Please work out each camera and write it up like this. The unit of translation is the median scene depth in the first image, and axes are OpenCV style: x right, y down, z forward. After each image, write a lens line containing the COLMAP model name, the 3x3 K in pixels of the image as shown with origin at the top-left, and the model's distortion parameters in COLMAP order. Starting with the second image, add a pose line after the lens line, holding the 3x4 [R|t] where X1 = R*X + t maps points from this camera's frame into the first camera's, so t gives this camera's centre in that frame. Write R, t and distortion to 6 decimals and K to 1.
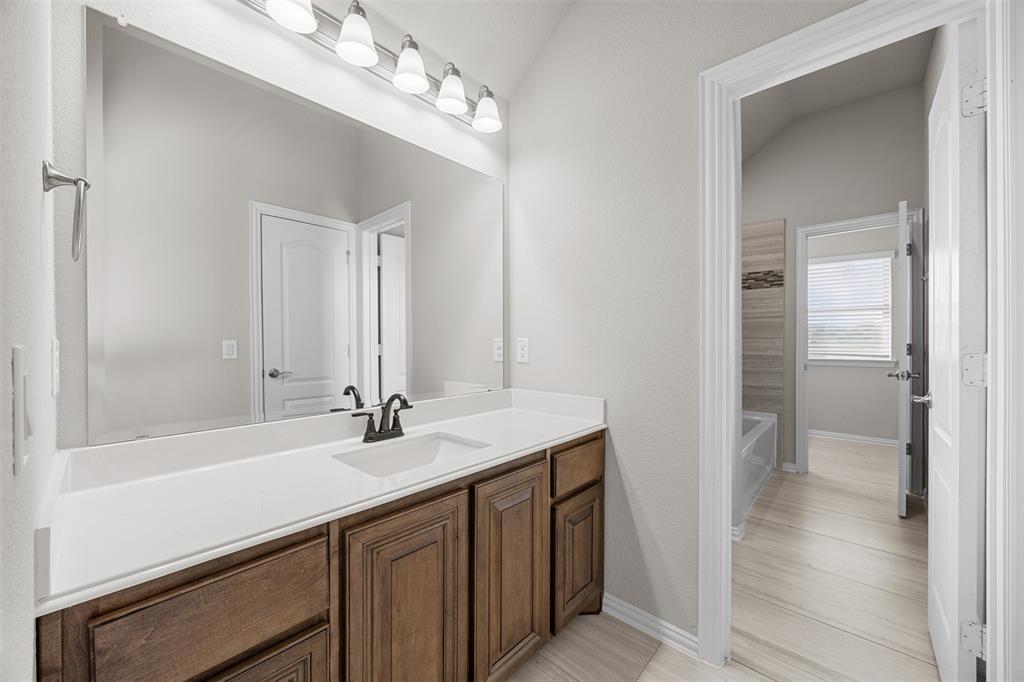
lens RADIAL K [[387.1, 0, 512.0], [0, 387.1, 341.0], [0, 0, 1]] dist [0.000186, 0.000044]
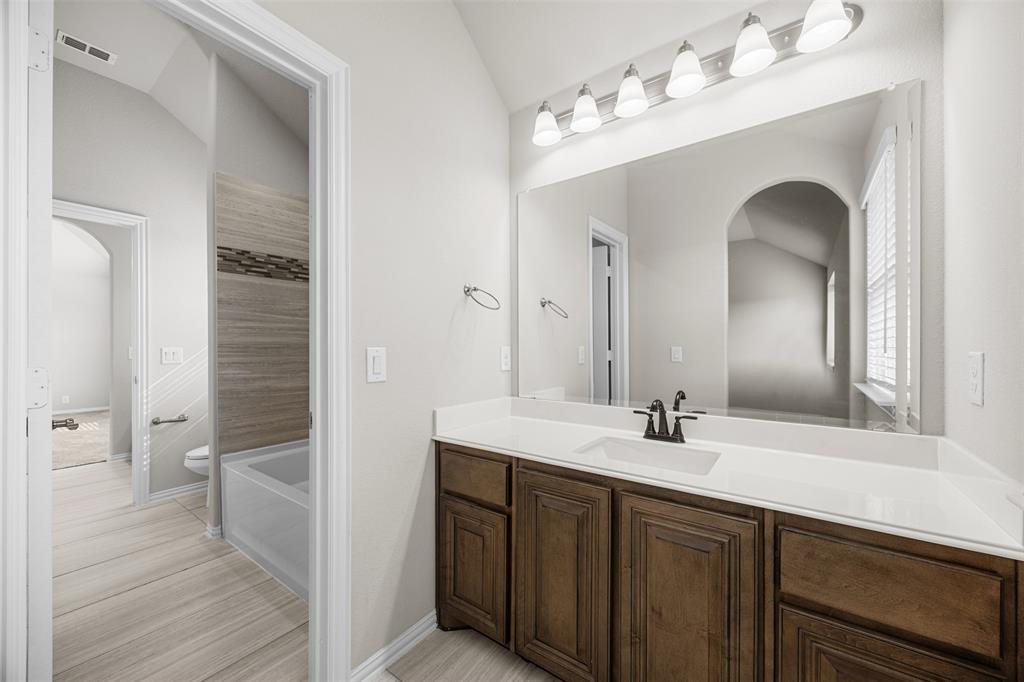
lens RADIAL K [[387.1, 0, 512.0], [0, 387.1, 341.0], [0, 0, 1]] dist [0.000186, 0.000044]
pose [[0.110265, -0.023593, -0.993622, 0.715097], [0.001830, 0.999721, -0.023535, 0.001325], [0.993901, 0.000777, 0.110277, 0.481892]]
